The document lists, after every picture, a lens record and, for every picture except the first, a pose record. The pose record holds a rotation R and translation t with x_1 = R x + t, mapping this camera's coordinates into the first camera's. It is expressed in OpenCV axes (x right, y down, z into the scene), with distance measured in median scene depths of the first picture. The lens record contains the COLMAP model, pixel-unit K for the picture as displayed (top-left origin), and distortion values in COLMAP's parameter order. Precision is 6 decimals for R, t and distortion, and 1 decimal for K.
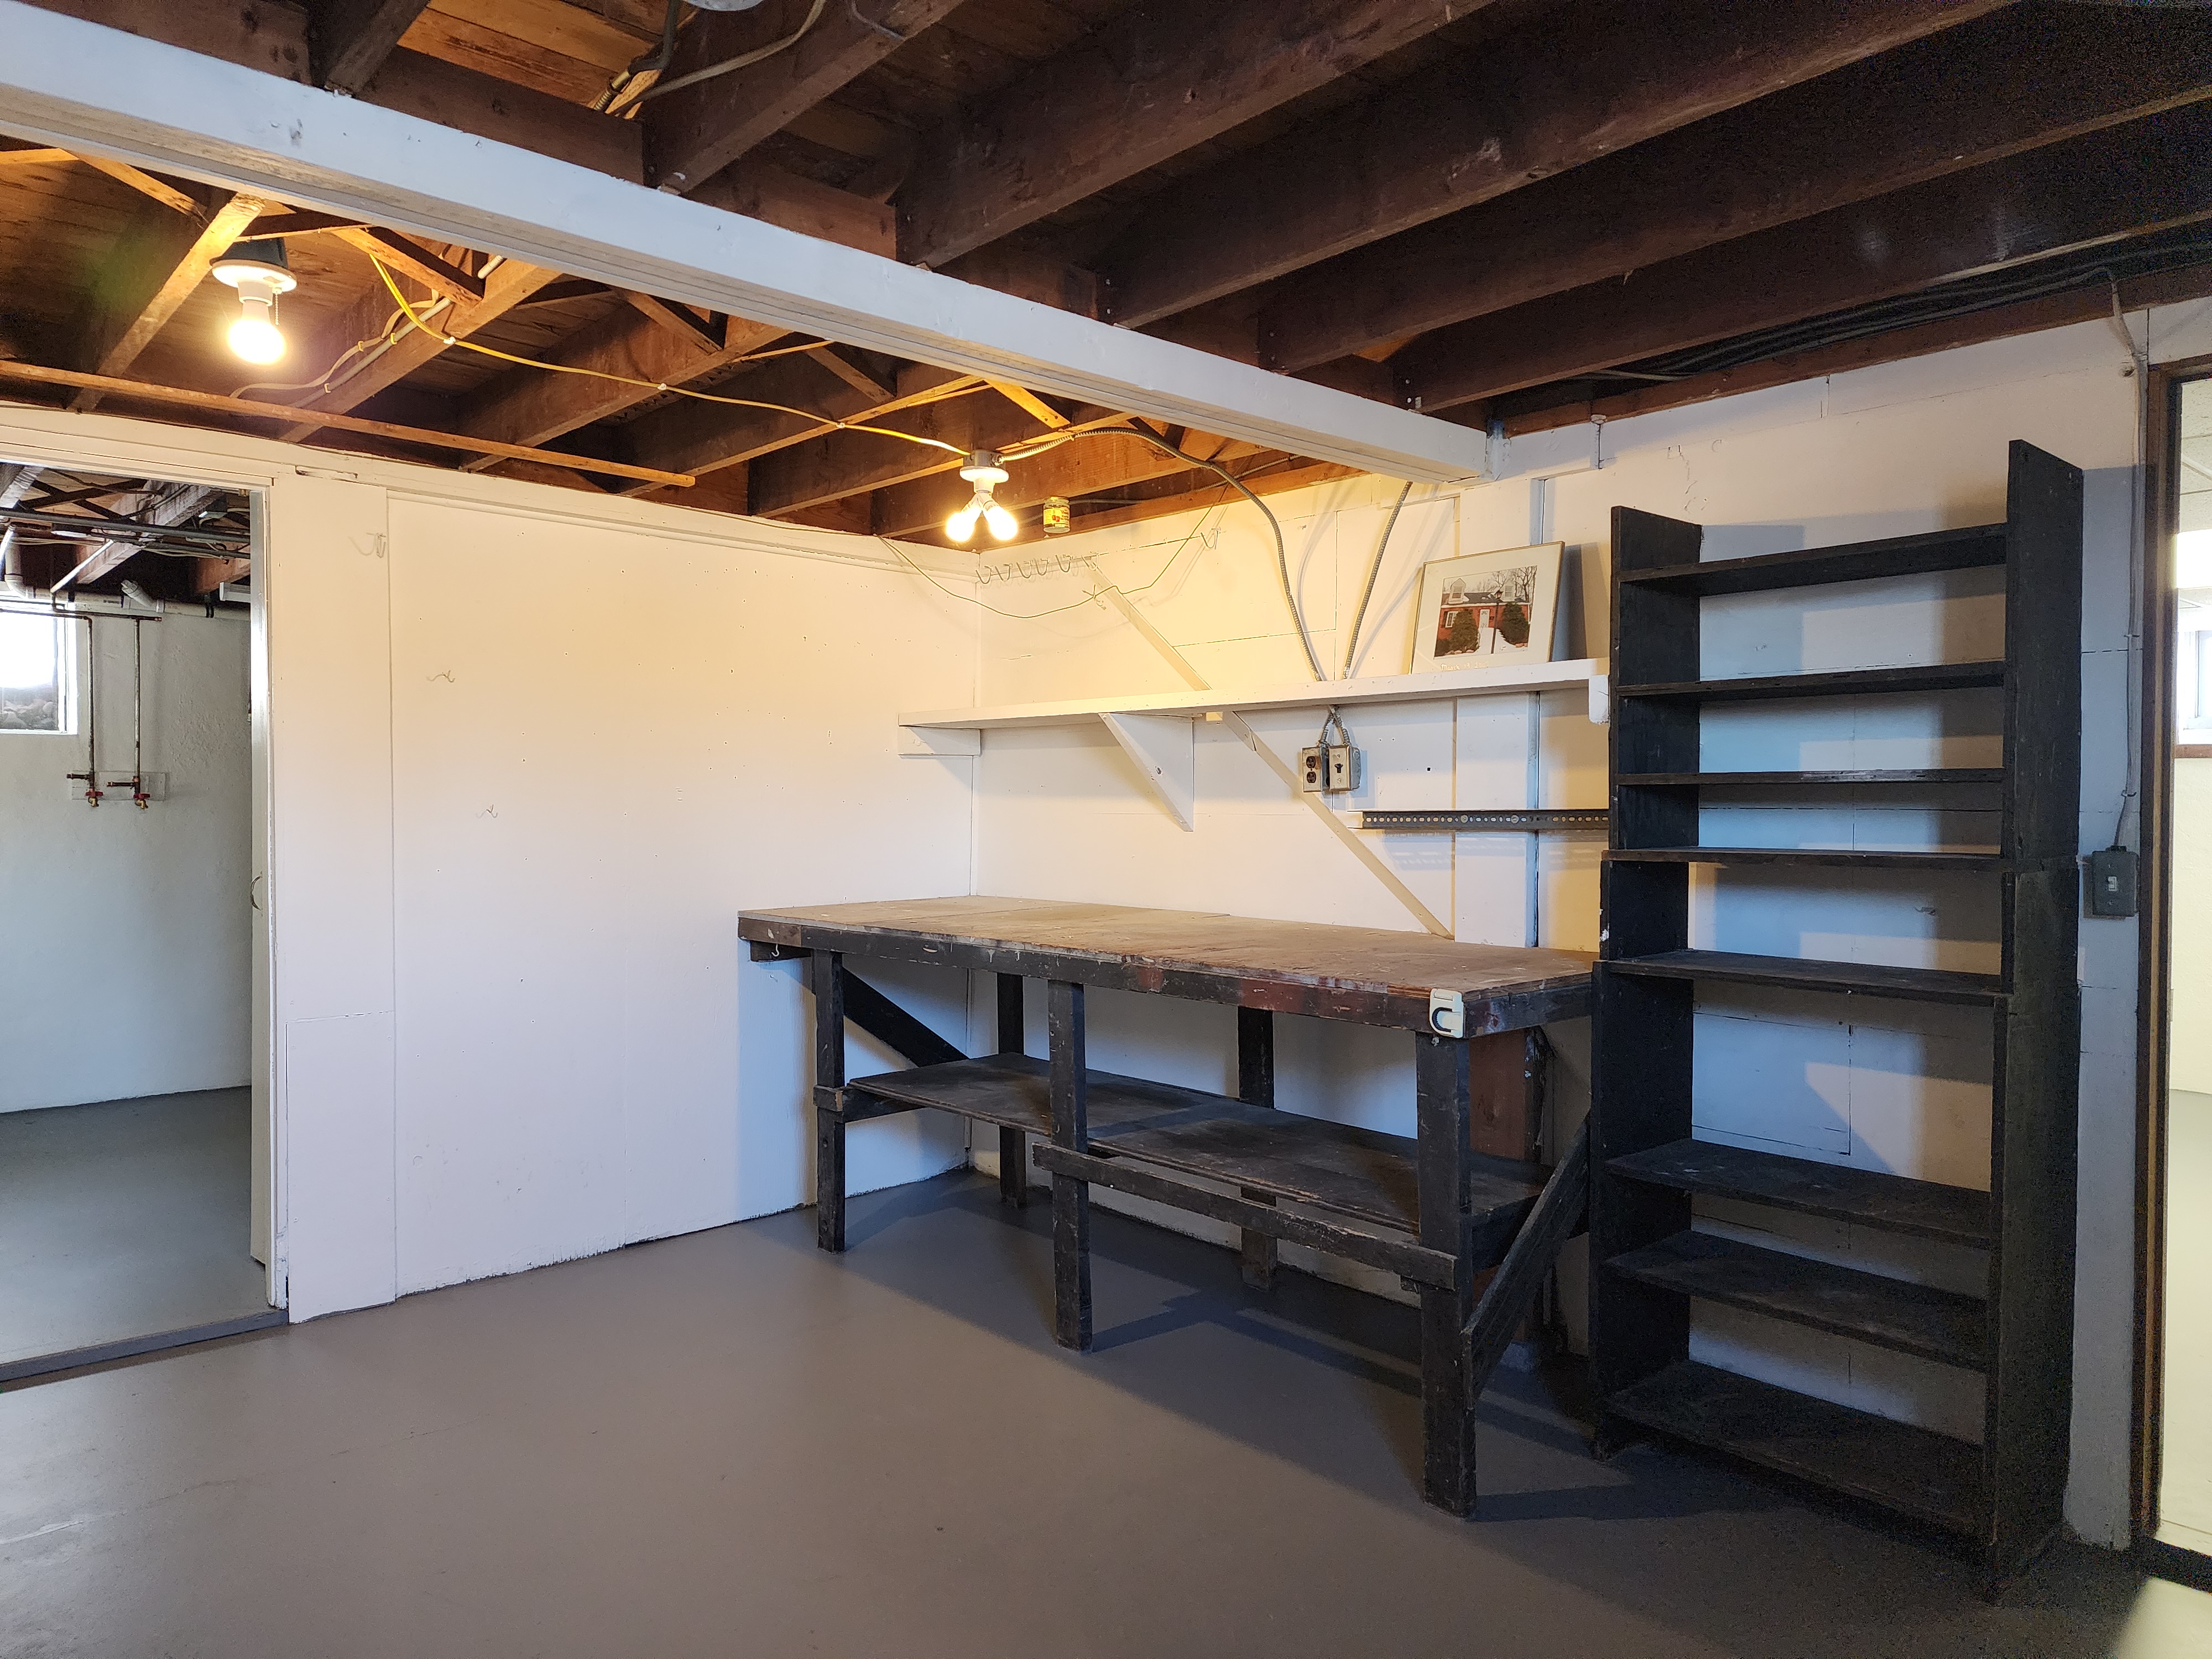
lens RADIAL K [[1486.7, 0, 1106.0], [0, 1486.7, 829.5], [0, 0, 1]] dist [0.094865, -0.095693]
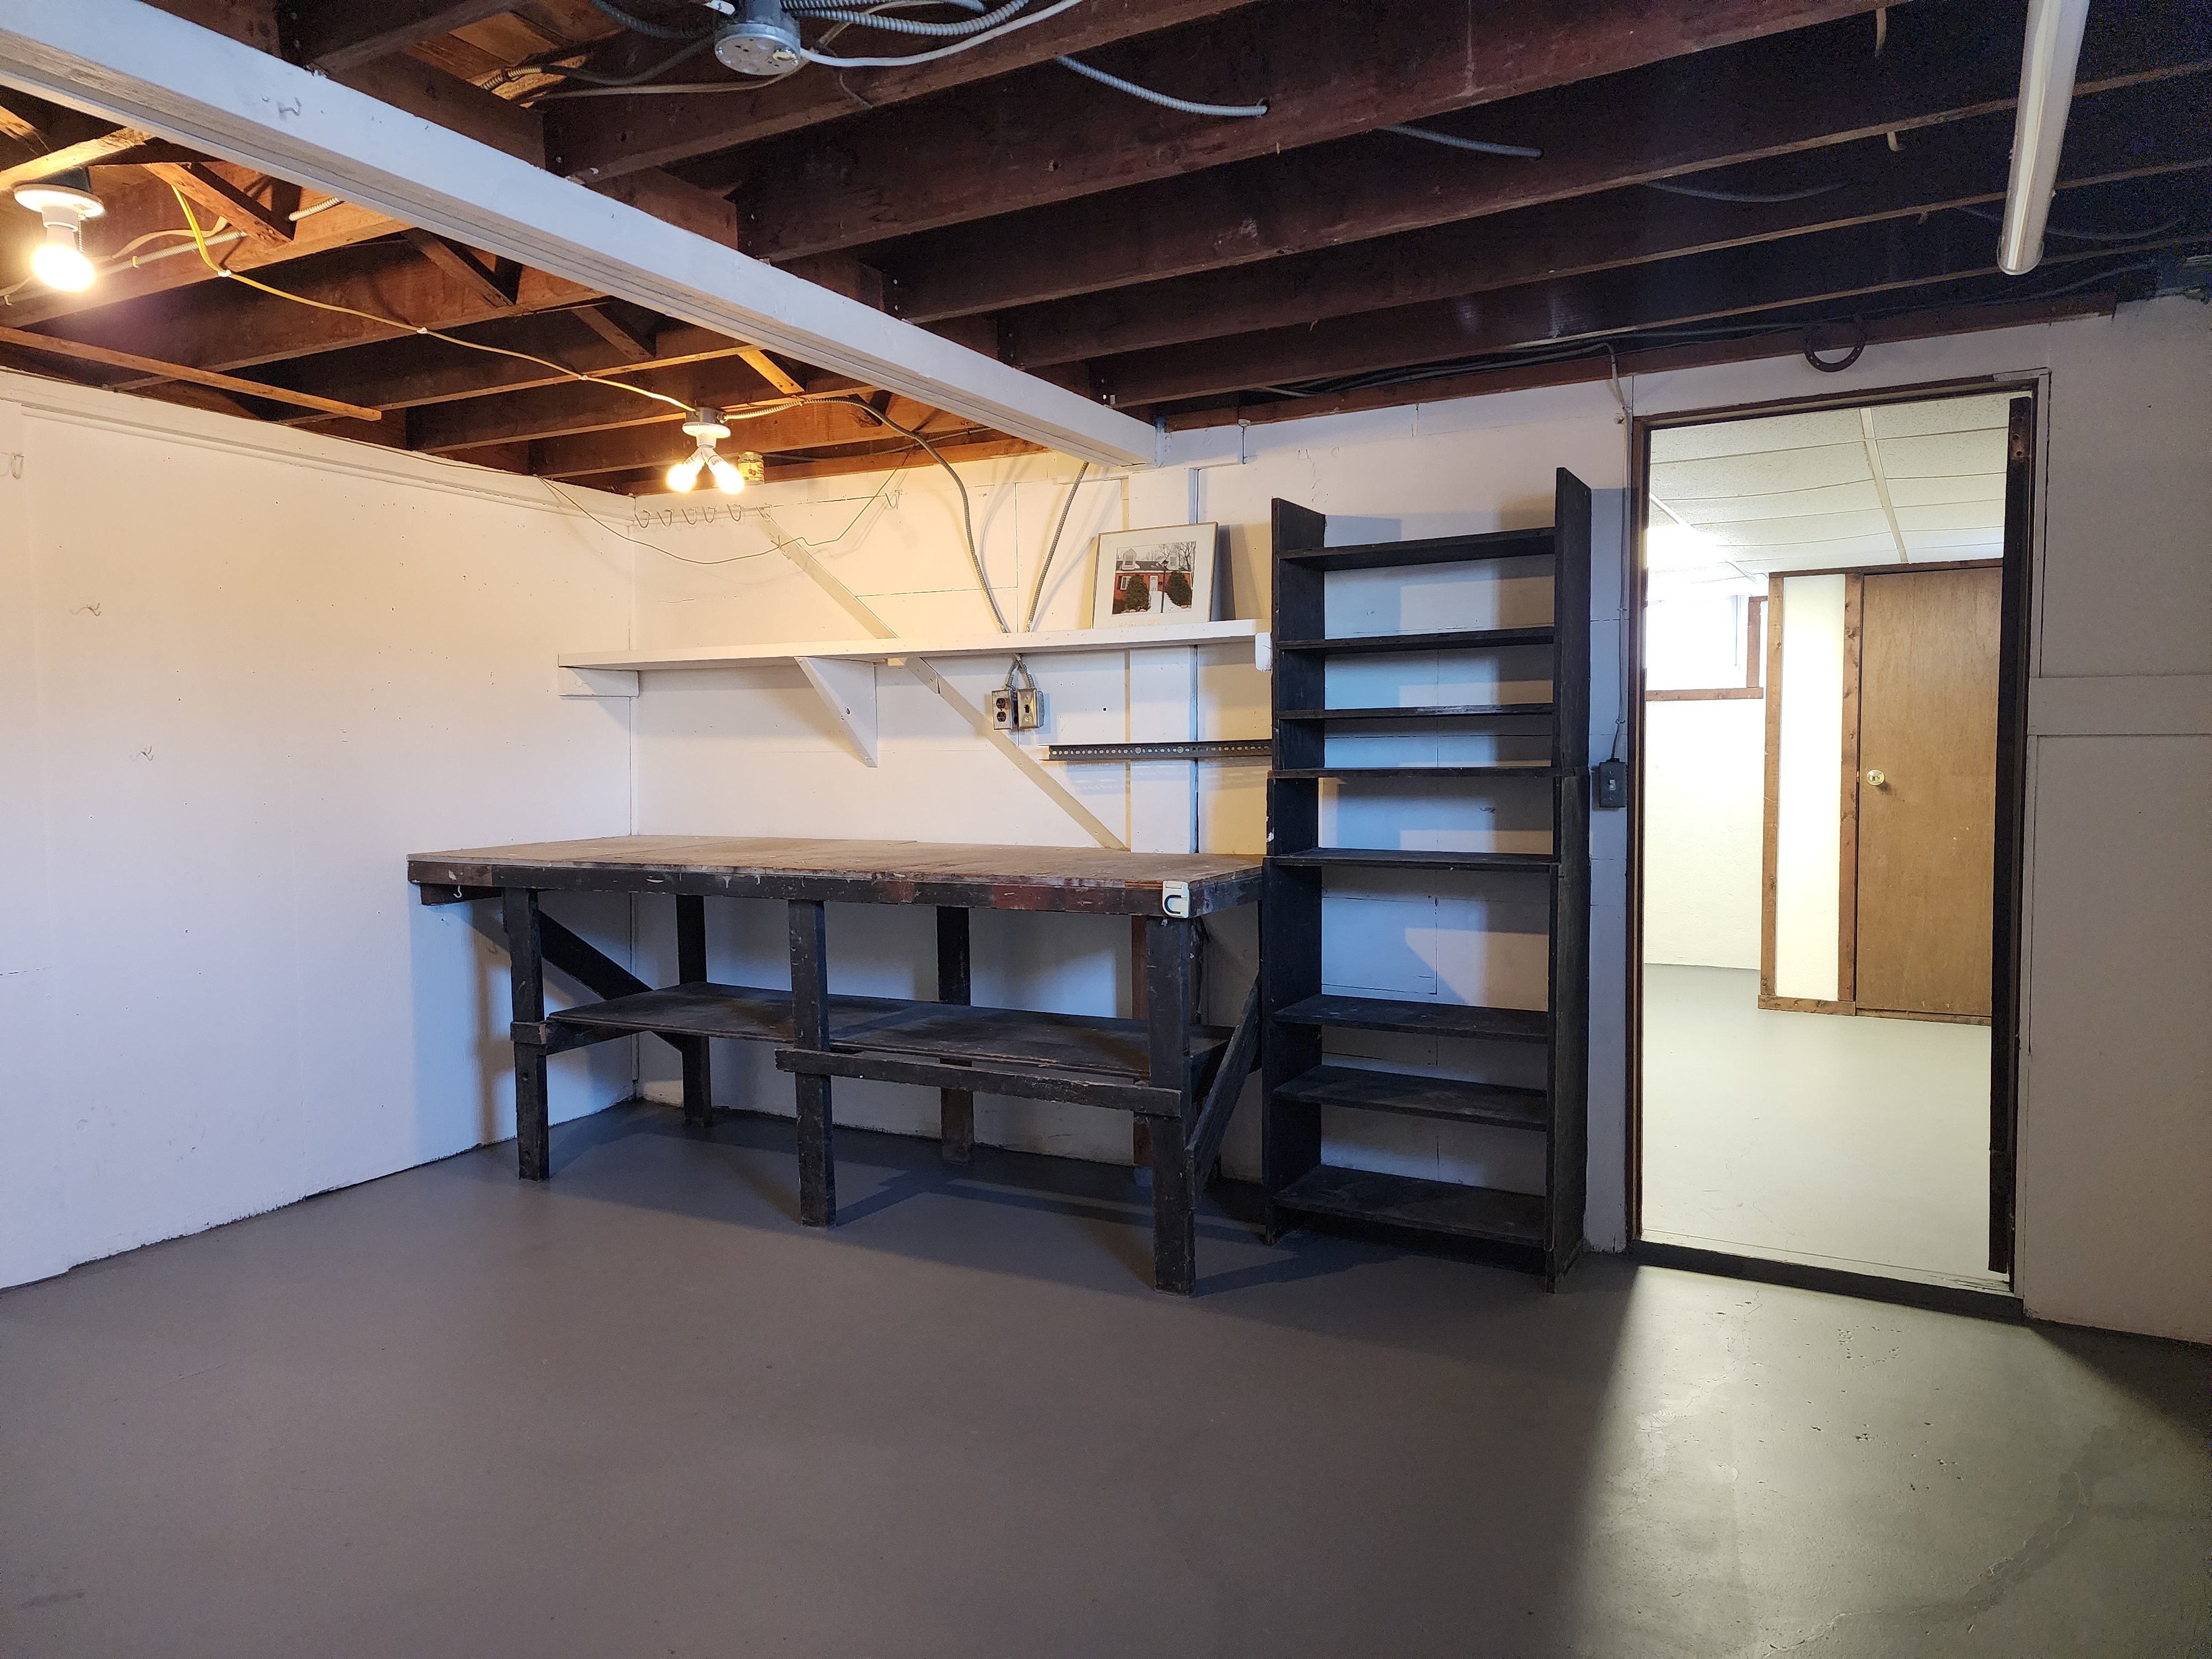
lens RADIAL K [[1496.3, 0, 1116.6], [0, 1496.3, 839.1], [0, 0, 1]] dist [0.101004, -0.100803]
pose [[0.939915, -0.030813, 0.340016, -0.211549], [0.017798, 0.998987, 0.041332, 0.016007], [-0.340945, -0.032797, 0.939511, -0.142809]]
